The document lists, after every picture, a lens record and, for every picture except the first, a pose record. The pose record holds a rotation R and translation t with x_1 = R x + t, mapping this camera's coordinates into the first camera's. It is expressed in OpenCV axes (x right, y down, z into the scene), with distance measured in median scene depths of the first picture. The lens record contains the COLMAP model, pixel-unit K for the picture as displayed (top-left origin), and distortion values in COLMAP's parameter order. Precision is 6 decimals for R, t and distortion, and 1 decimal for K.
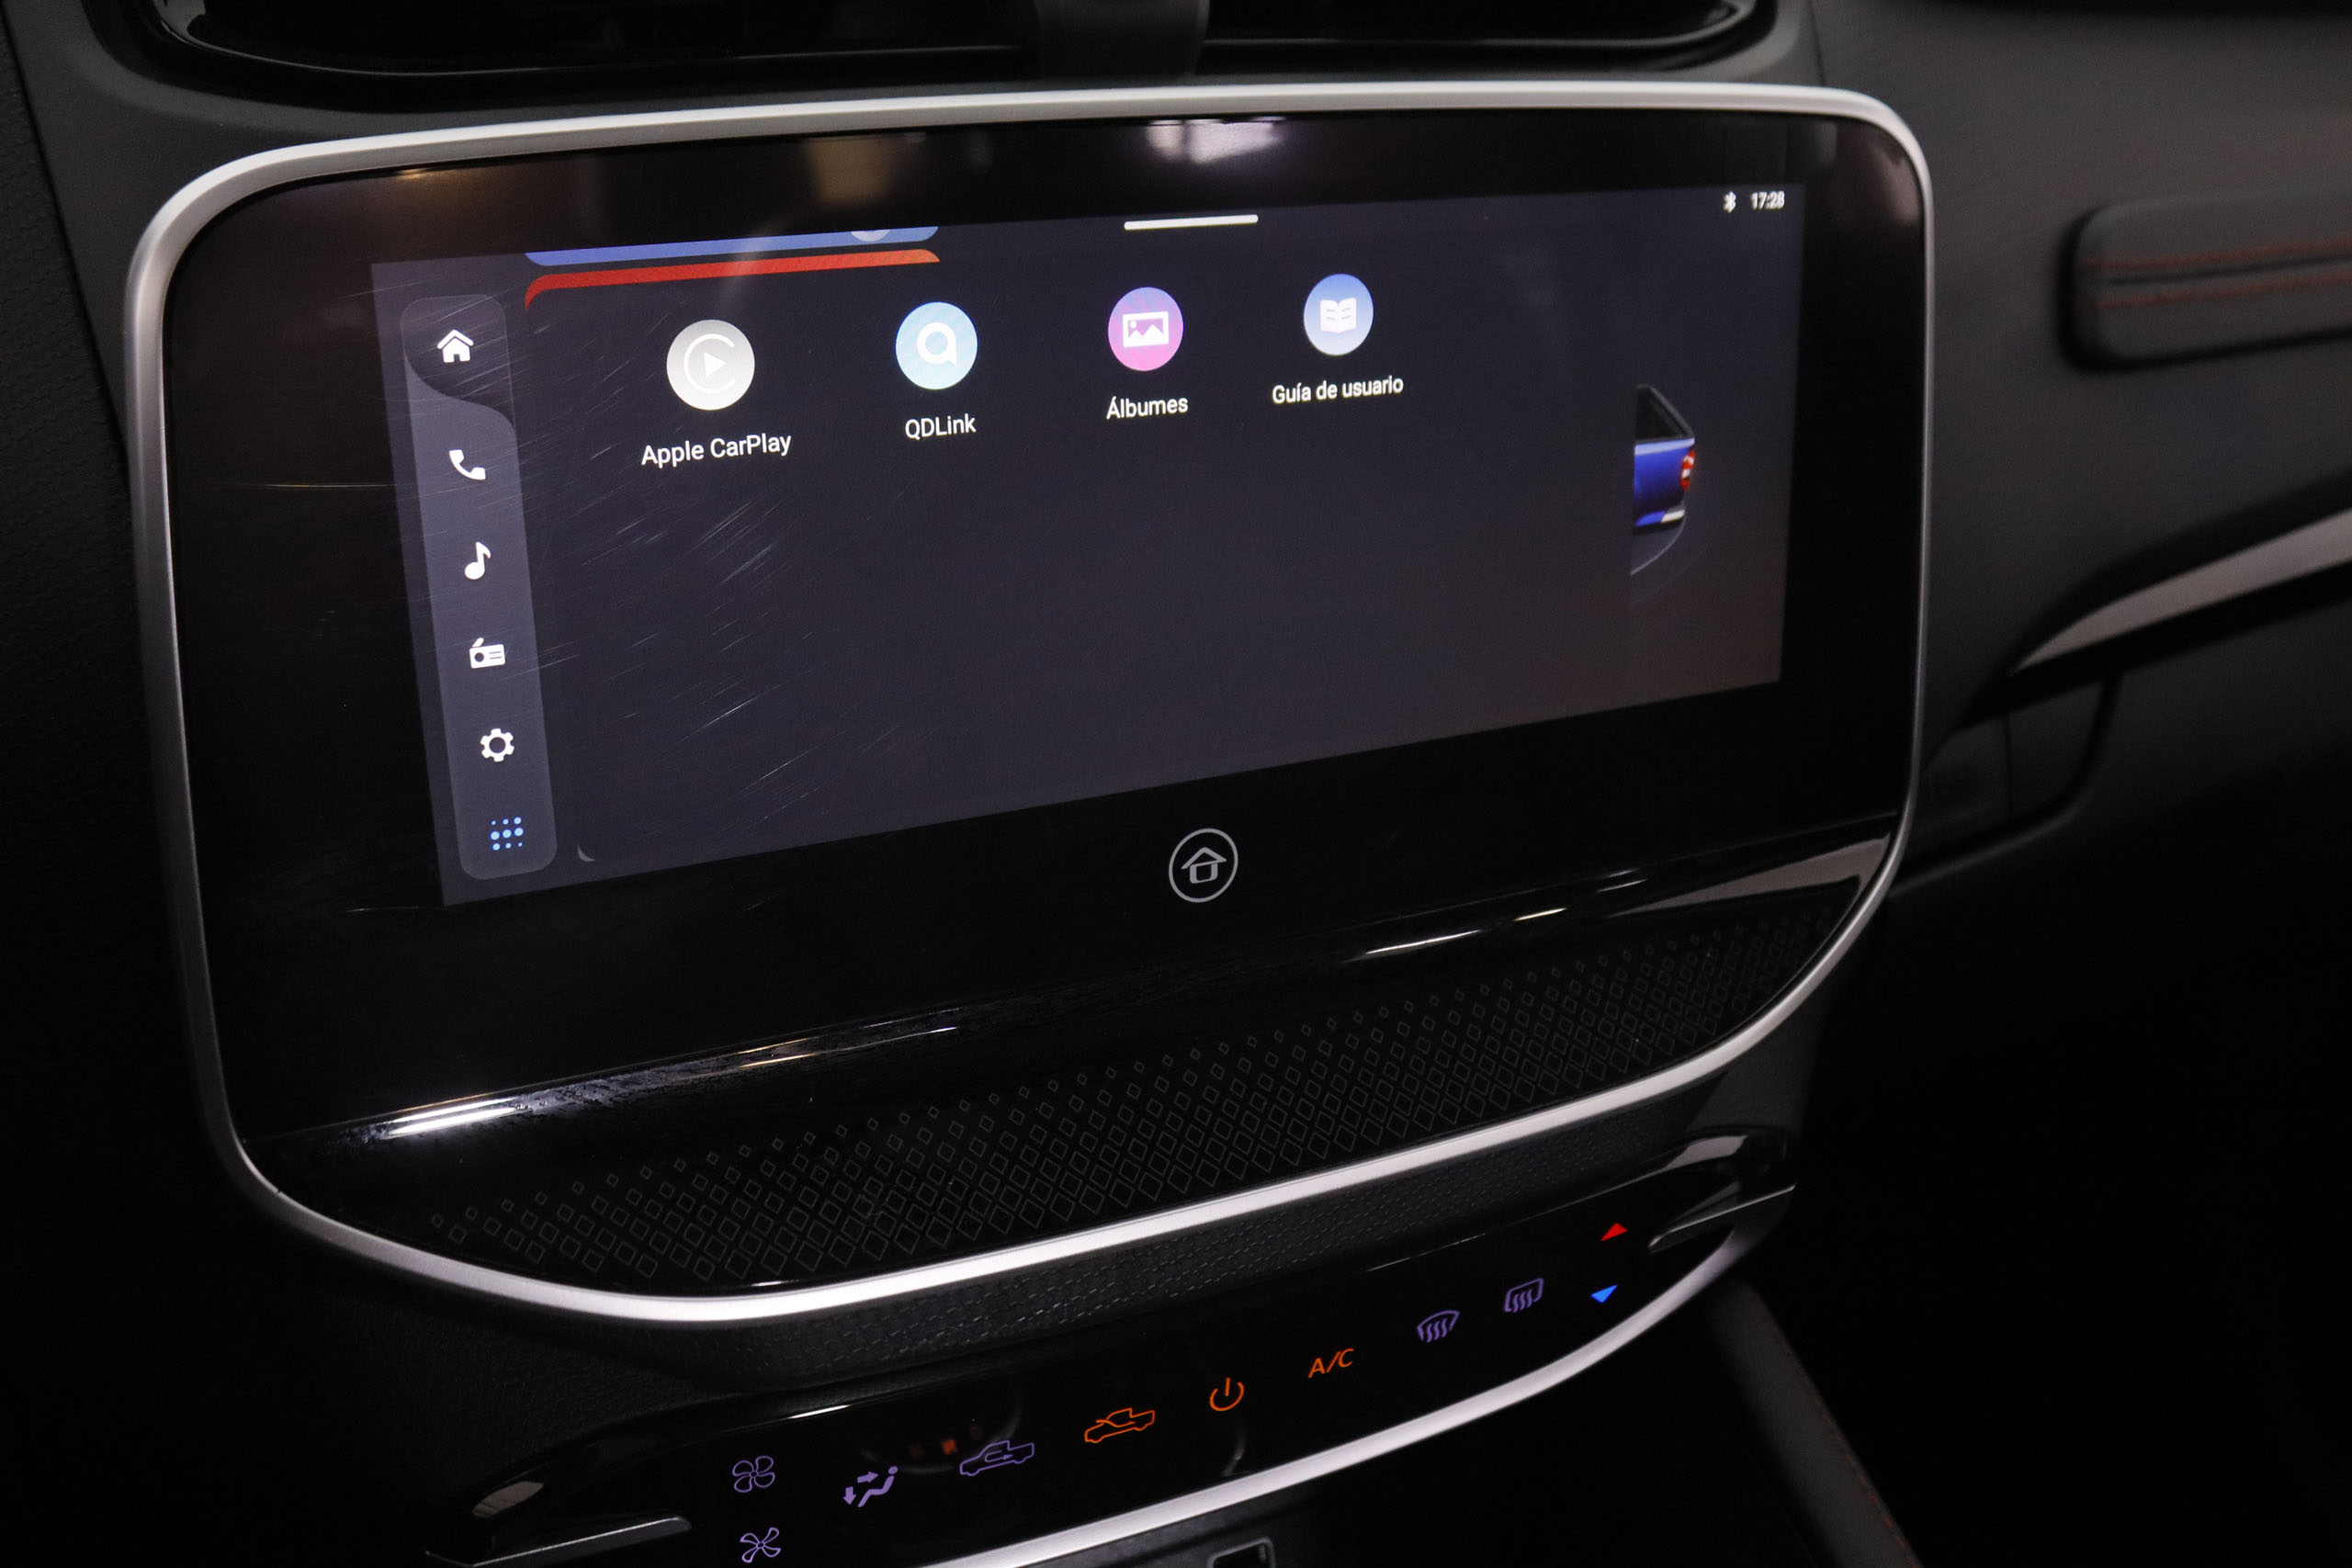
lens RADIAL K [[2342.2, 0, 1183.9], [0, 2342.2, 786.2], [0, 0, 1]] dist [-0.055326, 0.000000]
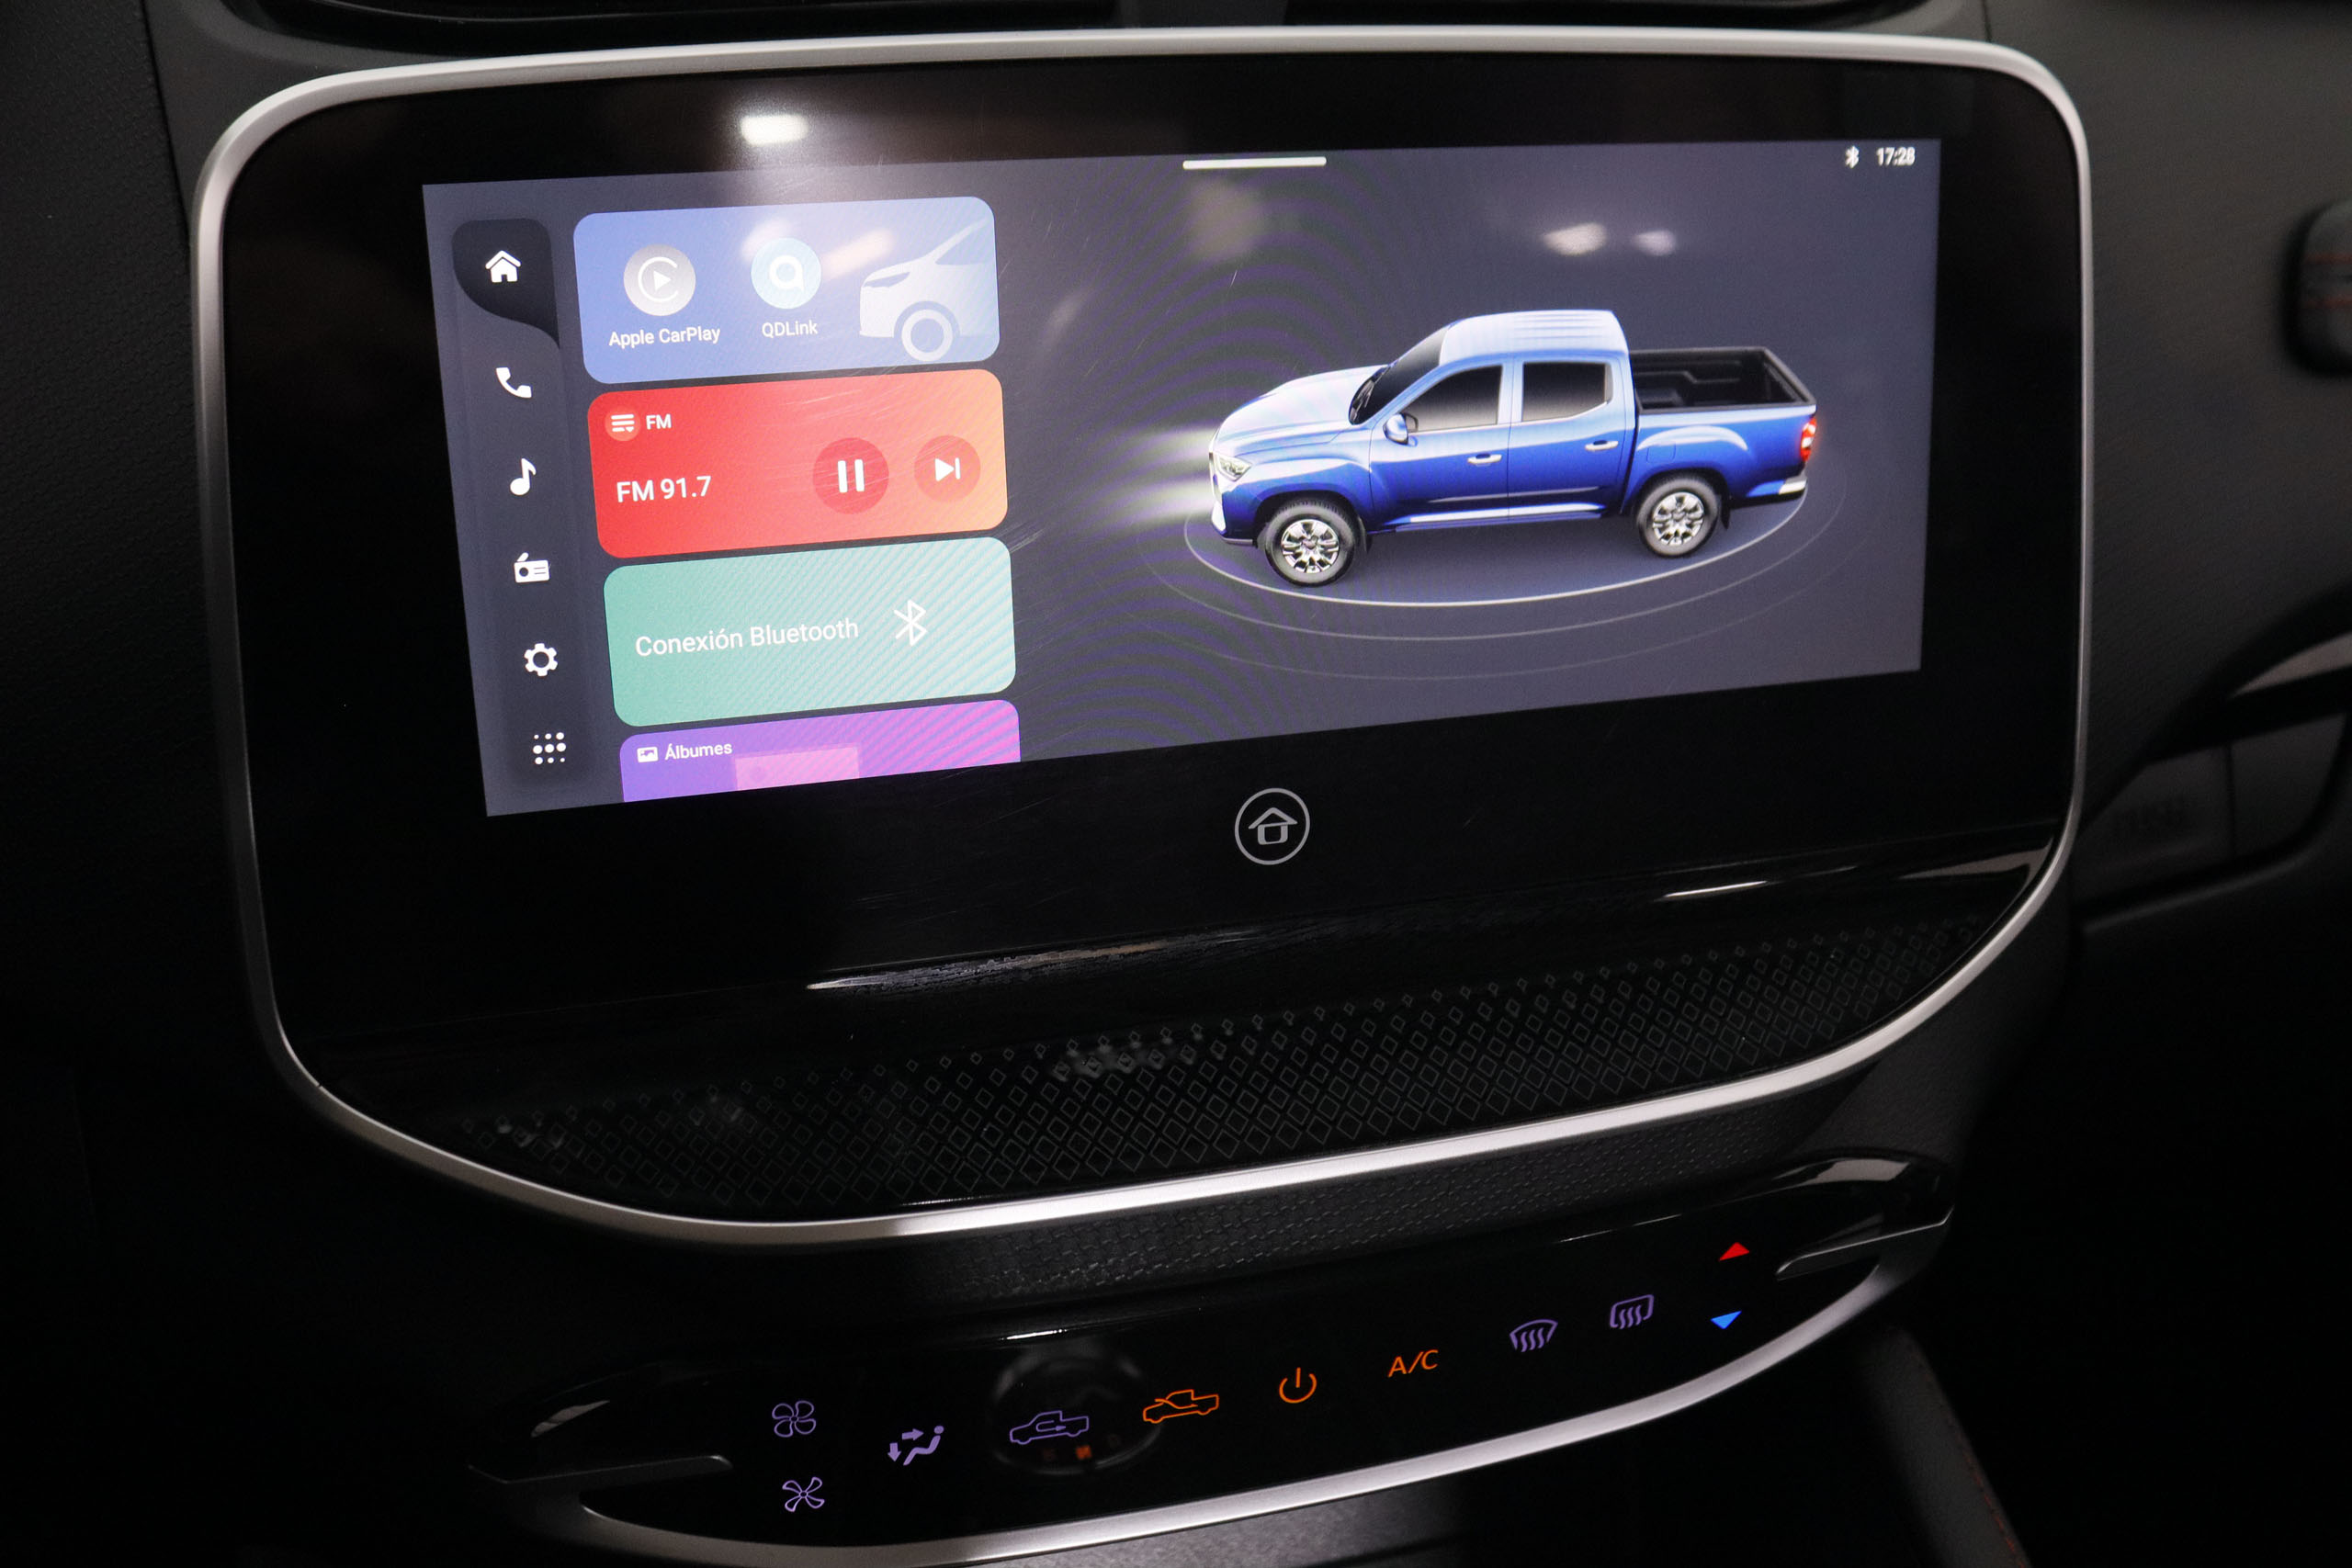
lens RADIAL K [[2321.7, 0, 1168.8], [0, 2321.7, 775.1], [0, 0, 1]] dist [-0.061684, 0.000000]
pose [[0.986128, 0.030028, -0.163245, 0.120164], [-0.038087, 0.998194, -0.046460, 0.057557], [0.161555, 0.052033, 0.985491, 0.036700]]
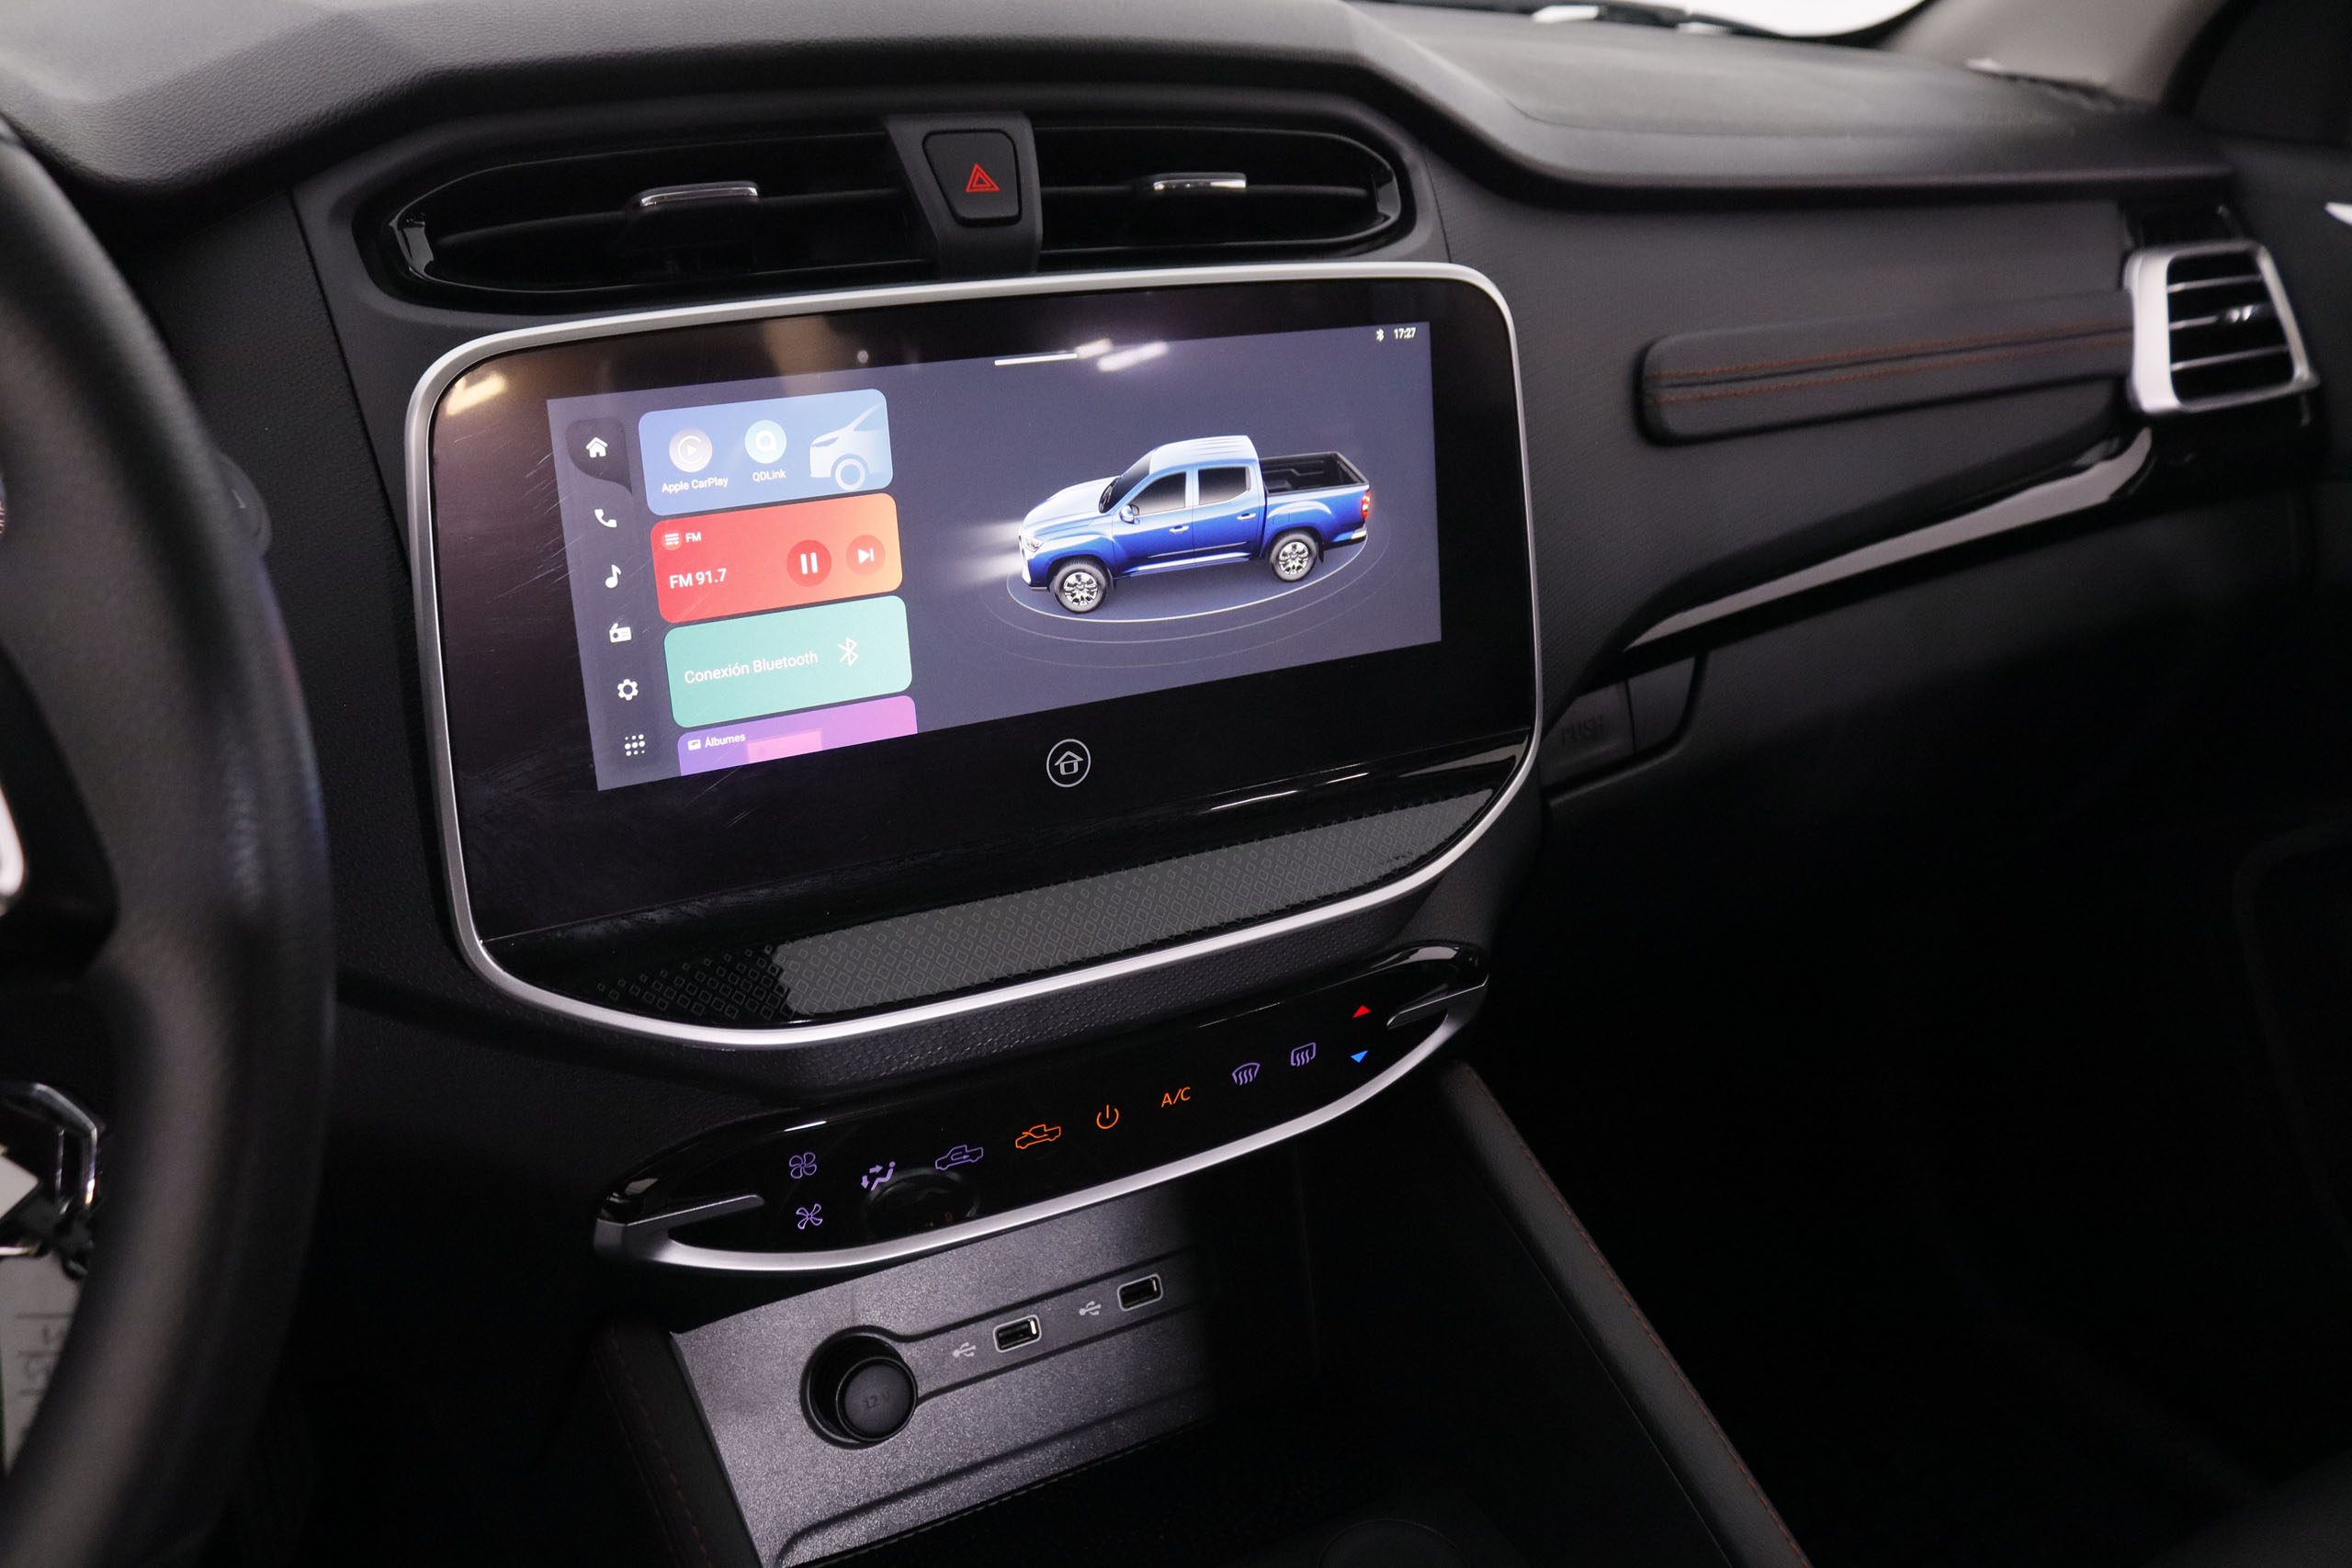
lens RADIAL K [[1954.3, 0, 1184.9], [0, 1954.3, 781.6], [0, 0, 1]] dist [-0.099010, 0.017380]
pose [[0.997682, -0.056381, 0.038109, 0.034226], [0.058391, 0.996838, -0.053891, 0.118347], [-0.034950, 0.055991, 0.997819, -0.307426]]
